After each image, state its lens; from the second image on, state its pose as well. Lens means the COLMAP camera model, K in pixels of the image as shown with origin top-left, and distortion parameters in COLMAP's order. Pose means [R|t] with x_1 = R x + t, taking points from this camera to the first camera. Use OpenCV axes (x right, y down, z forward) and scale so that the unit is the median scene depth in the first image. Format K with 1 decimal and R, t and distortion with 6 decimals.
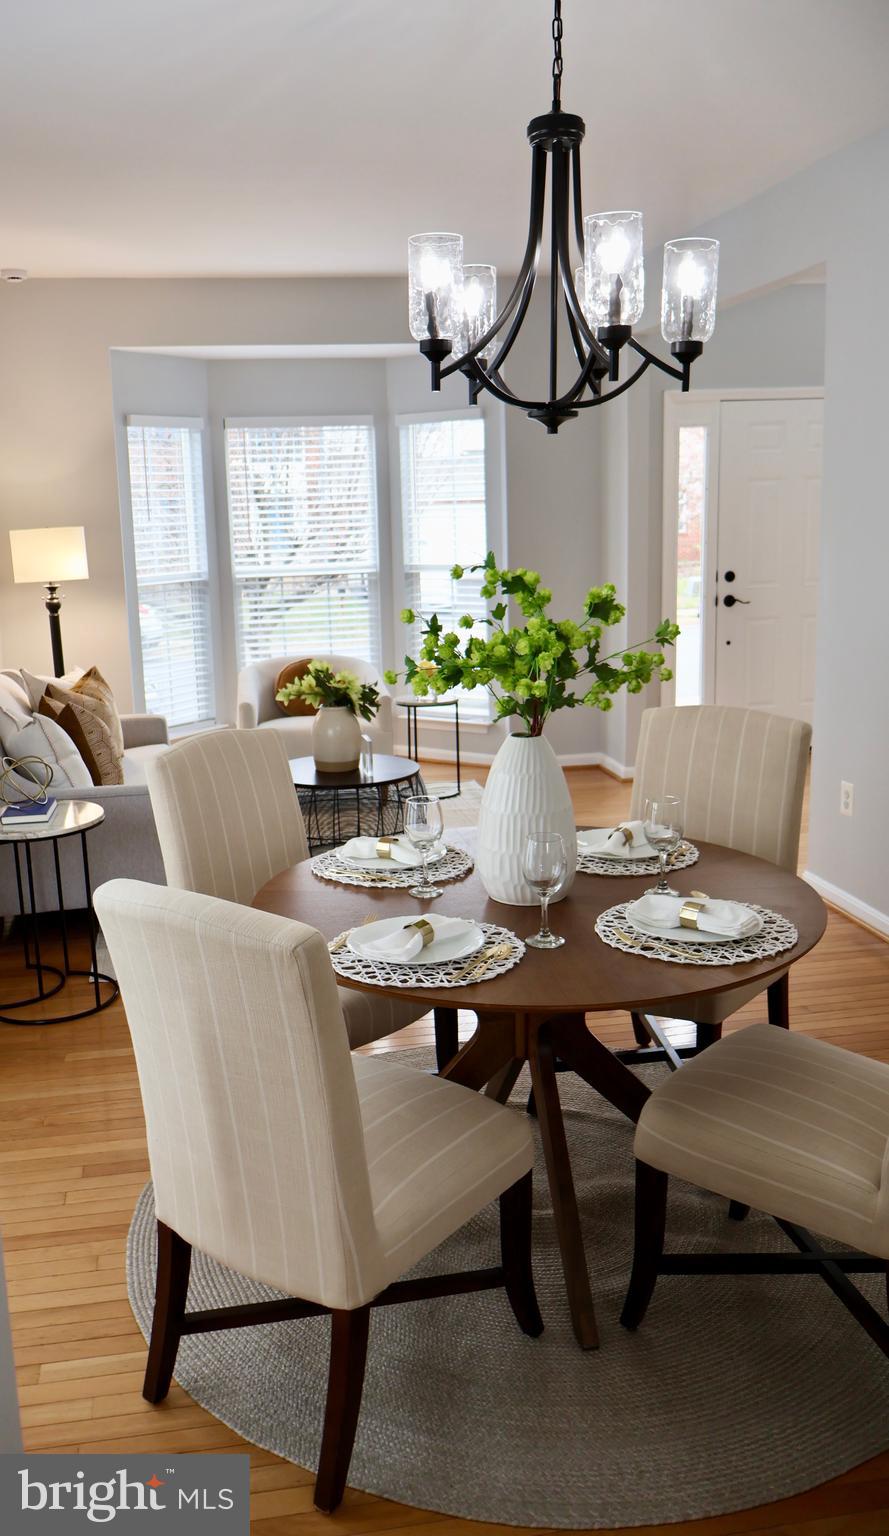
lens RADIAL K [[1252.5, 0, 374.2], [0, 1252.5, 766.4], [0, 0, 1]] dist [-0.056489, -0.000633]
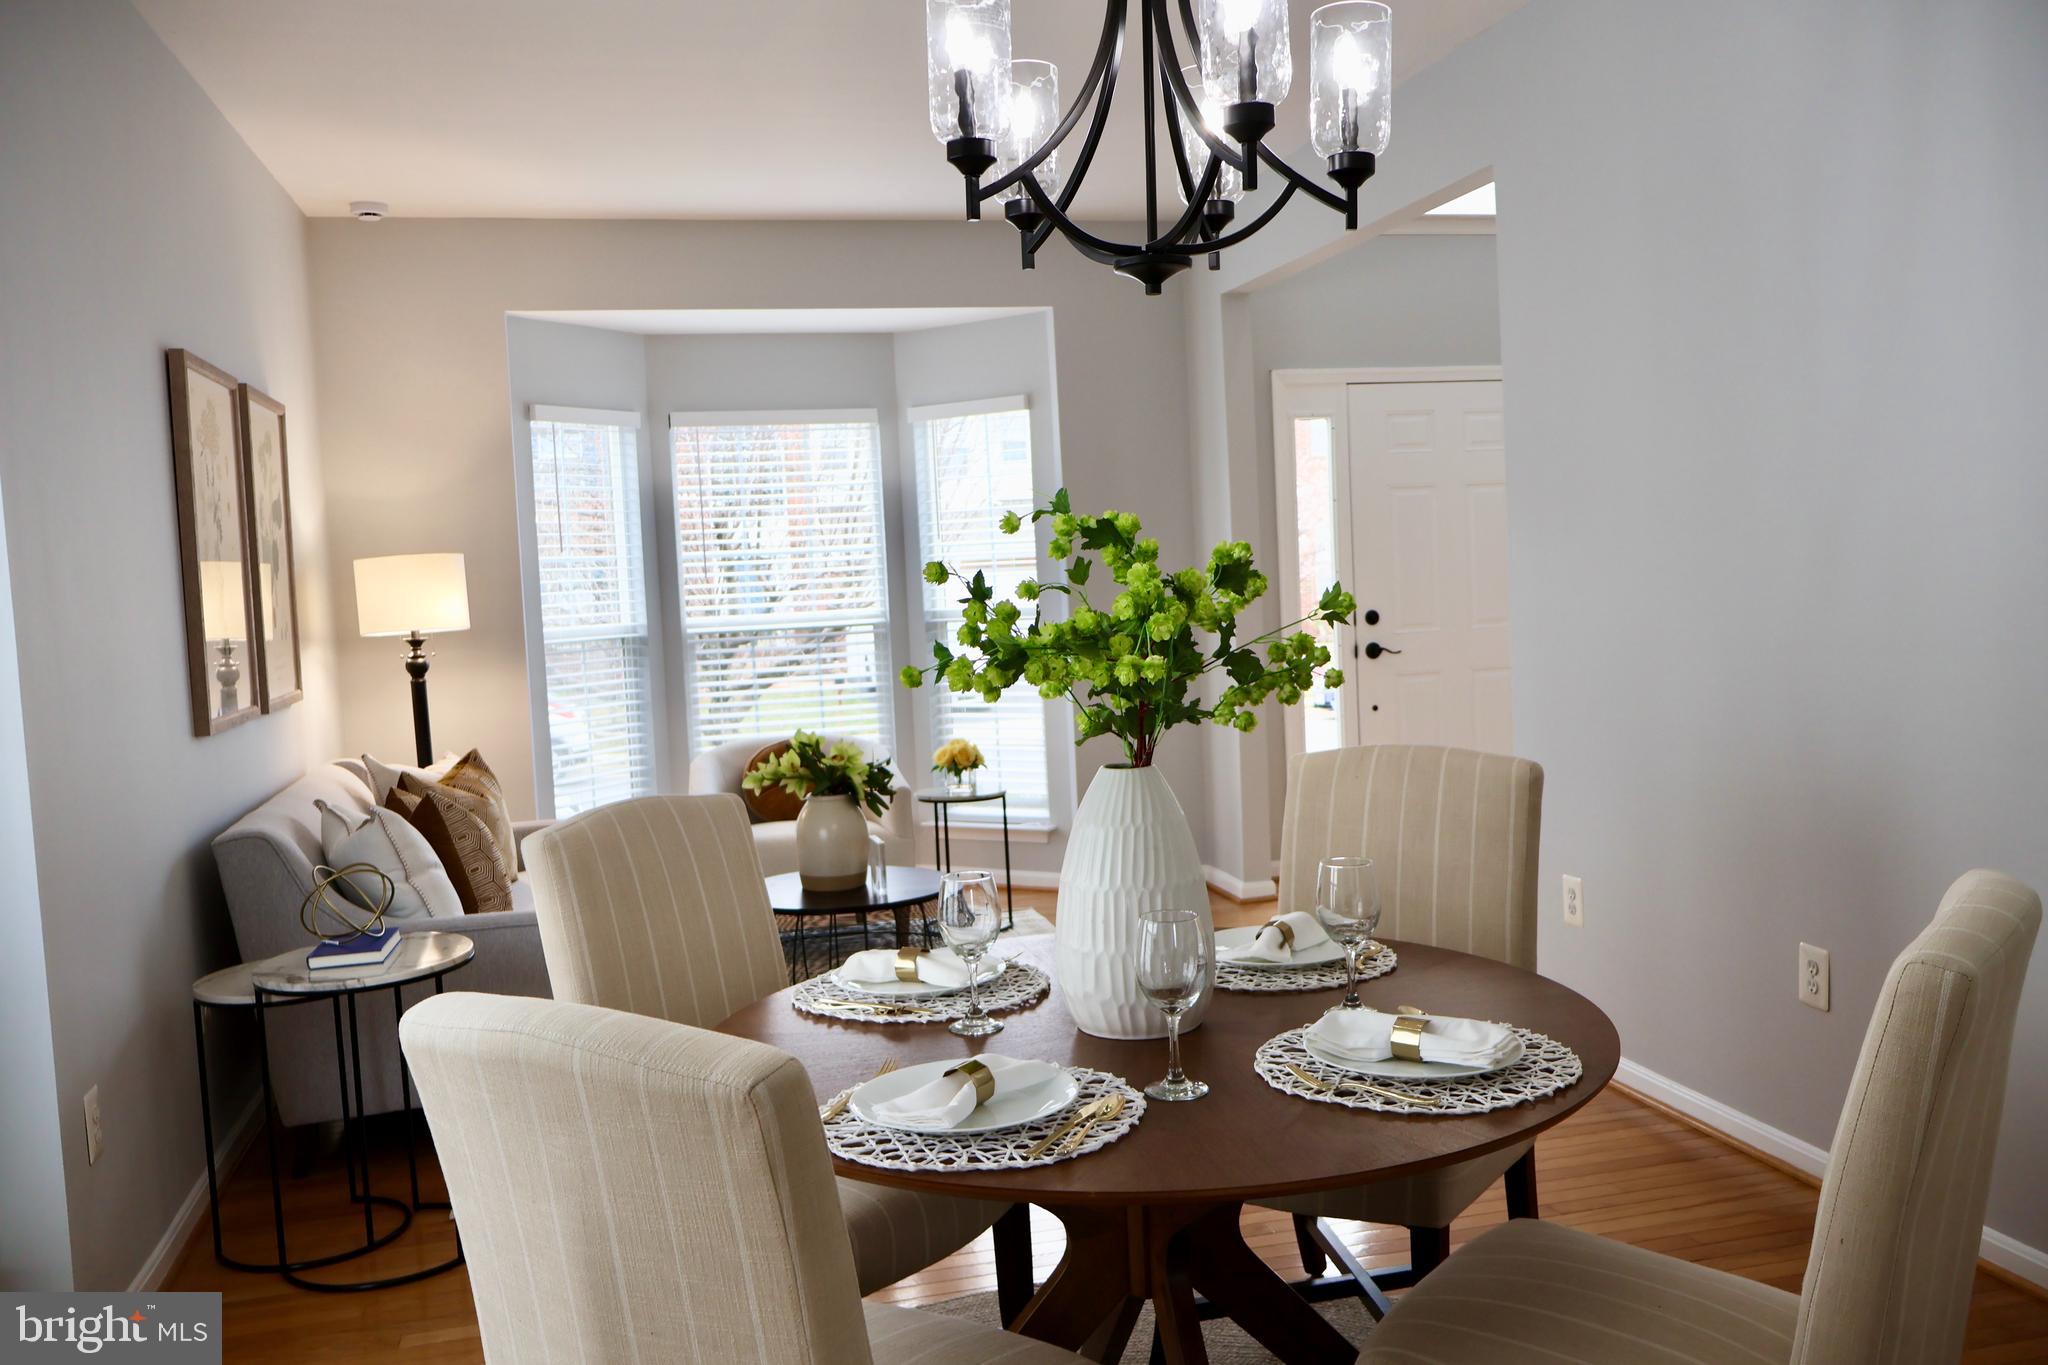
lens RADIAL K [[1679.9, 0, 1022.3], [0, 1679.9, 687.0], [0, 0, 1]] dist [-0.031875, 0.004106]
pose [[0.996372, -0.020229, 0.082663, -0.001424], [0.031537, 0.989948, -0.137869, 0.047969], [-0.079043, 0.139976, 0.986995, 0.148585]]
